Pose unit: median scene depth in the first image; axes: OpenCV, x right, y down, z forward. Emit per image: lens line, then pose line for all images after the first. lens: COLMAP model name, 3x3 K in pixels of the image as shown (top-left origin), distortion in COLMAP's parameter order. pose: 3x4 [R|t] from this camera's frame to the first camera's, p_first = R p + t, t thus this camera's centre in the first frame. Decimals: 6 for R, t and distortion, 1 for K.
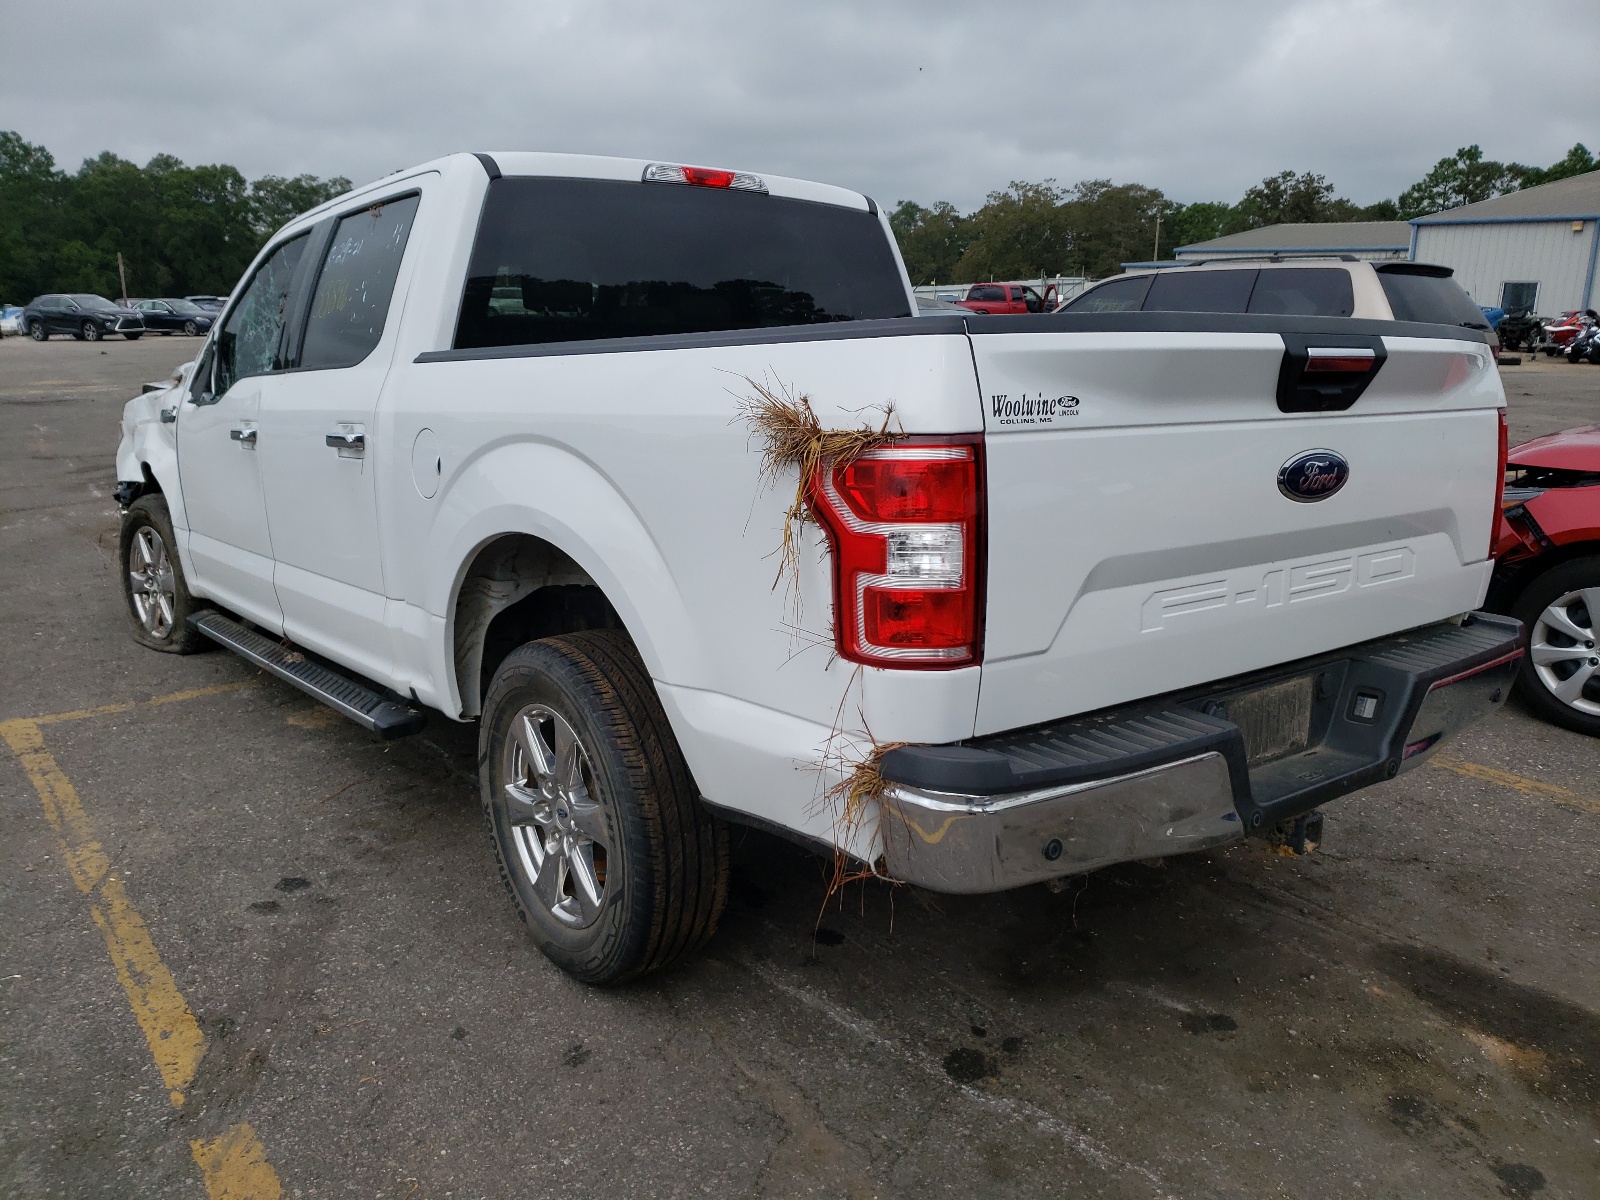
lens RADIAL K [[1204.4, 0, 795.6], [0, 1204.4, 609.6], [0, 0, 1]] dist [0.023288, -0.017421]
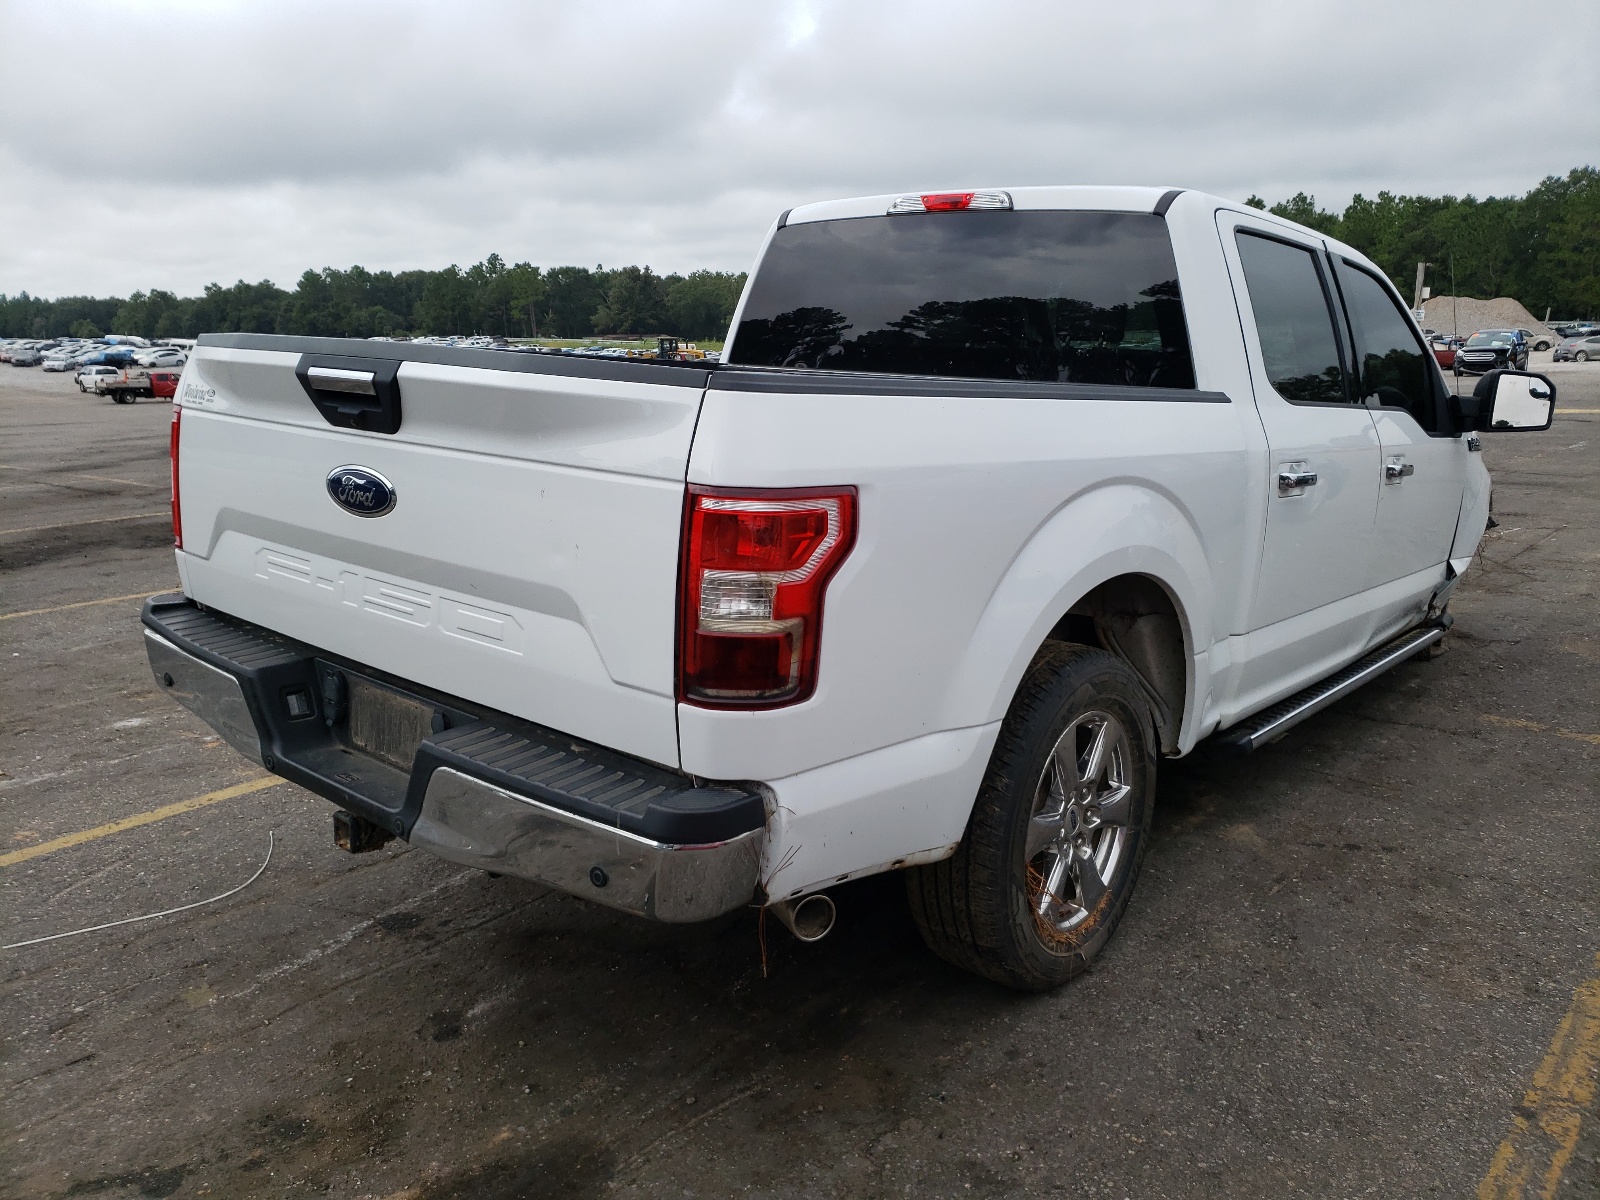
lens RADIAL K [[1204.4, 0, 794.6], [0, 1204.4, 591.4], [0, 0, 1]] dist [0.023288, -0.017421]
pose [[0.216772, 0.195491, -0.956448, 1.427024], [-0.224141, 0.963537, 0.146140, -0.246721], [0.950143, 0.182700, 0.252685, 1.039566]]
